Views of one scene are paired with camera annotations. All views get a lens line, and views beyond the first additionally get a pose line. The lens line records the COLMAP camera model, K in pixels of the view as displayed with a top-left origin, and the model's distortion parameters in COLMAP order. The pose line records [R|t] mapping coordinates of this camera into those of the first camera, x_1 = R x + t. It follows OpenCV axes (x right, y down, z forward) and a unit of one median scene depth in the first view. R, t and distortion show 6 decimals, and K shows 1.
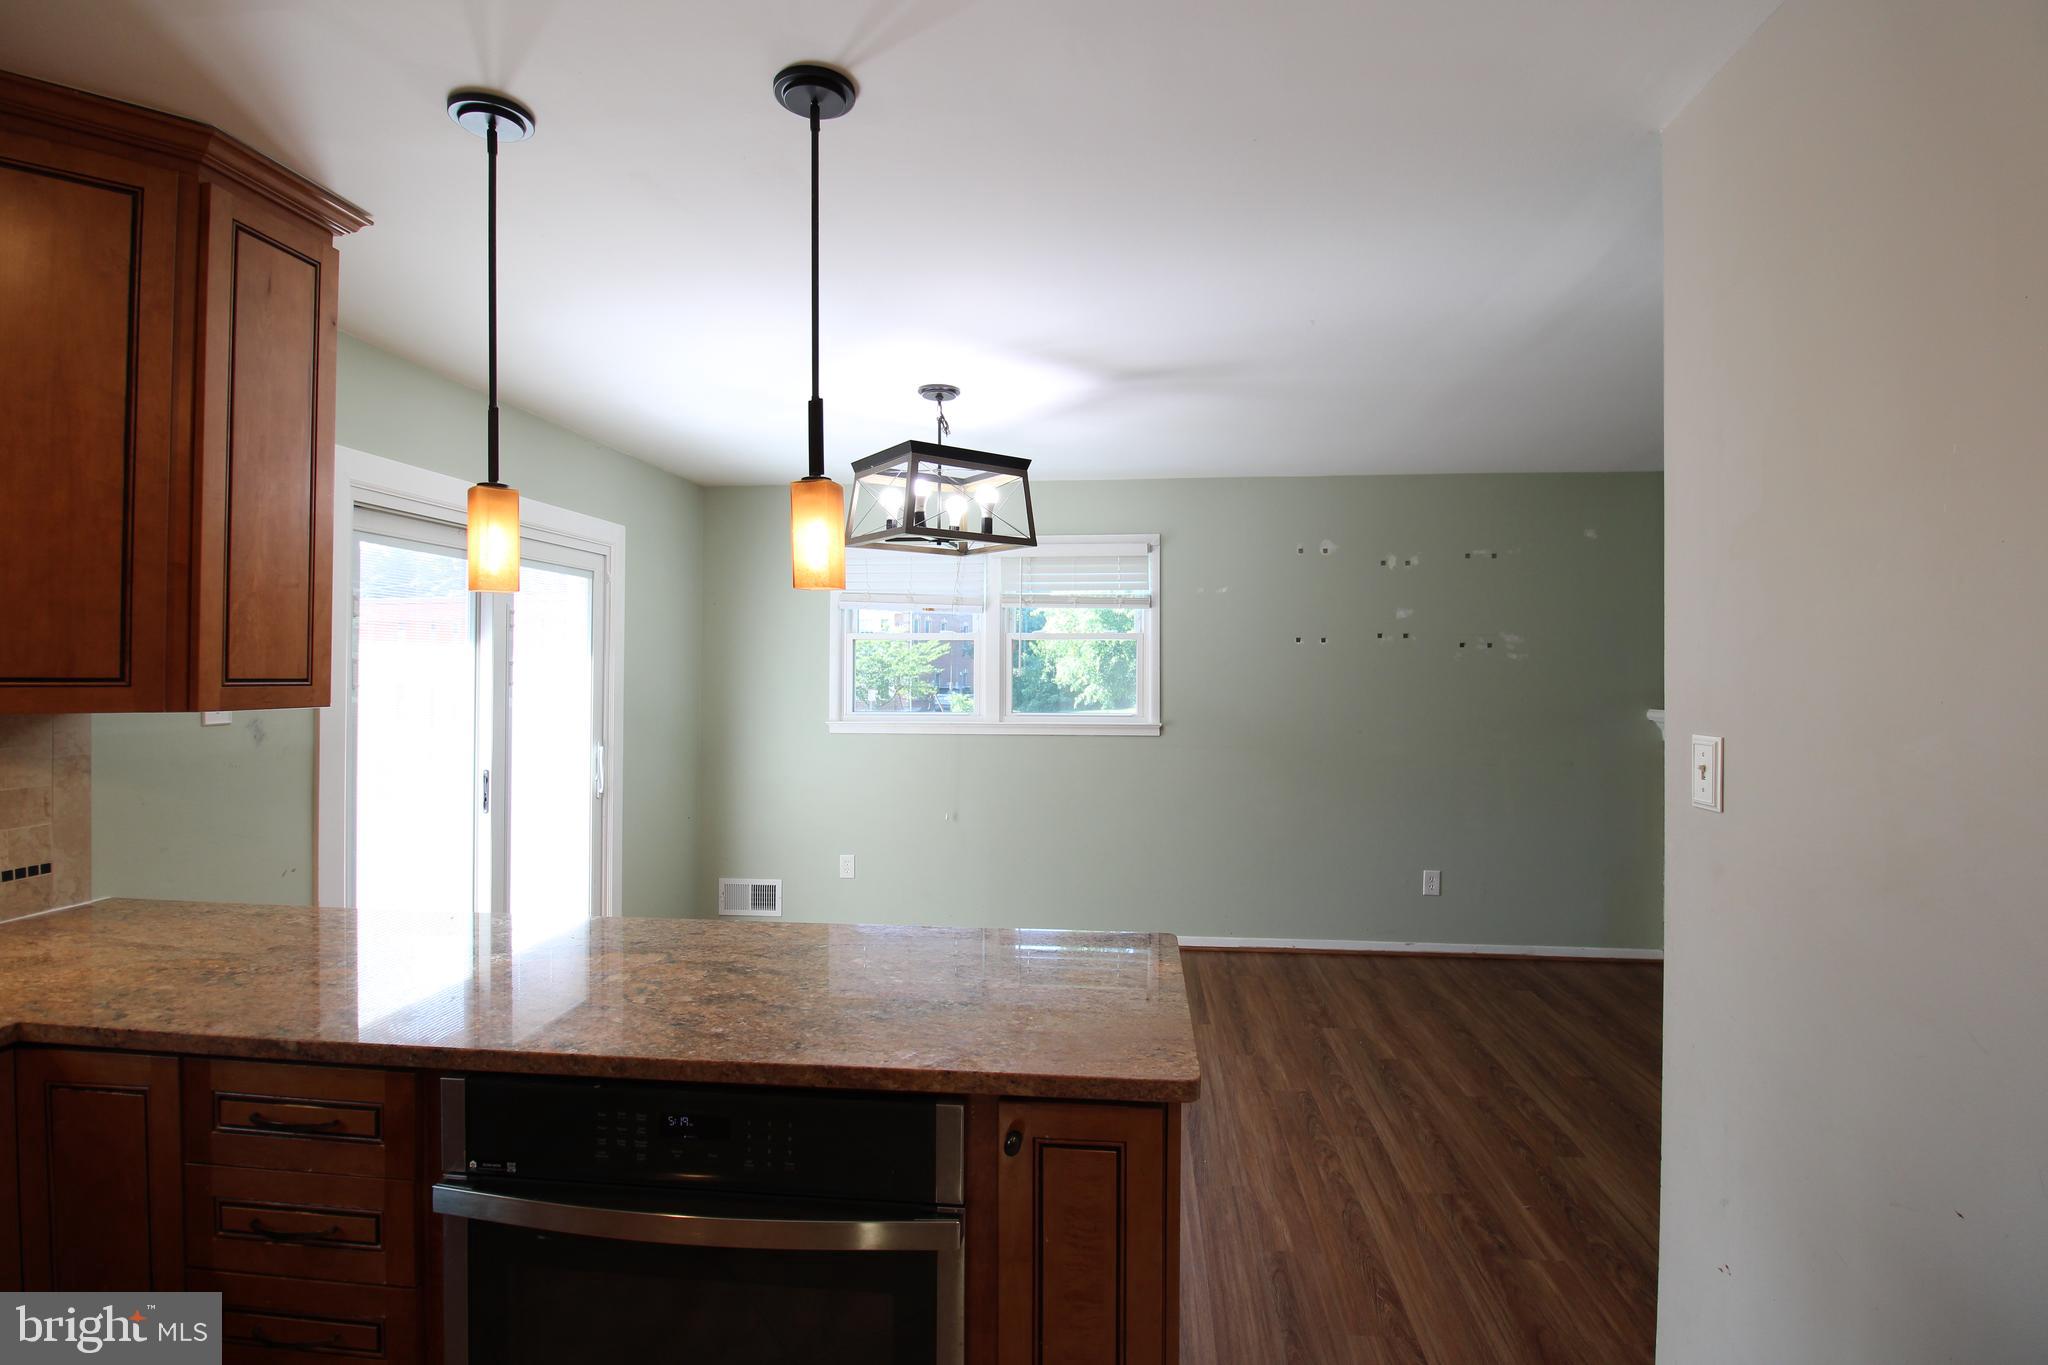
lens RADIAL K [[951.5, 0, 1042.1], [0, 951.5, 665.8], [0, 0, 1]] dist [0.001058, -0.012452]
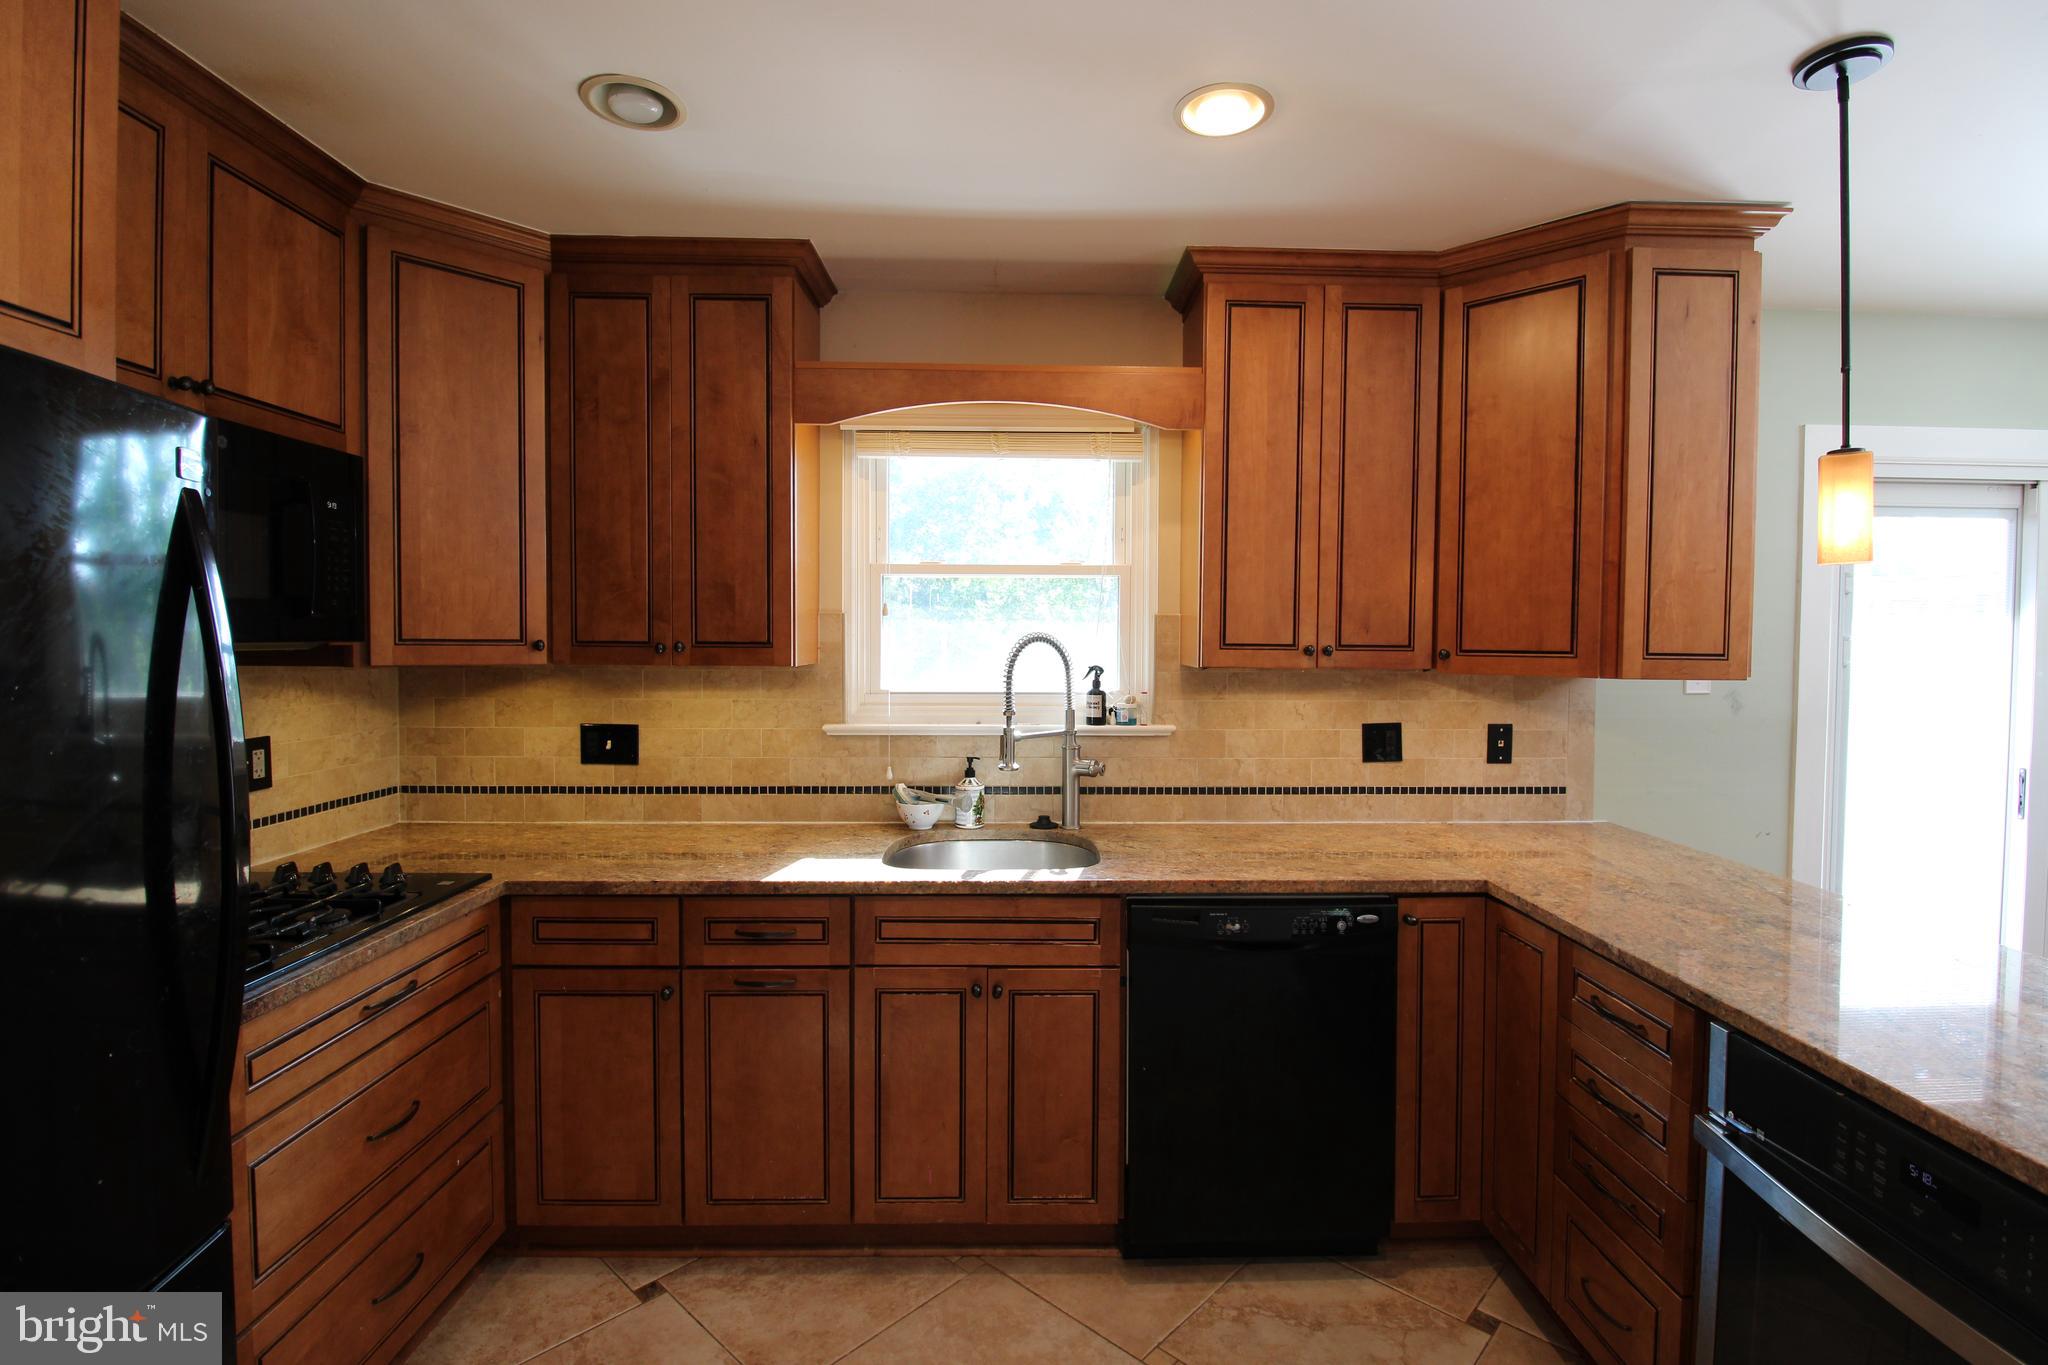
lens RADIAL K [[951.5, 0, 1042.1], [0, 951.5, 665.8], [0, 0, 1]] dist [0.001058, -0.012452]
pose [[0.117884, 0.022823, -0.992765, 0.271806], [-0.001297, 0.999739, 0.022829, 0.003535], [0.993027, -0.001404, 0.117883, 0.092553]]
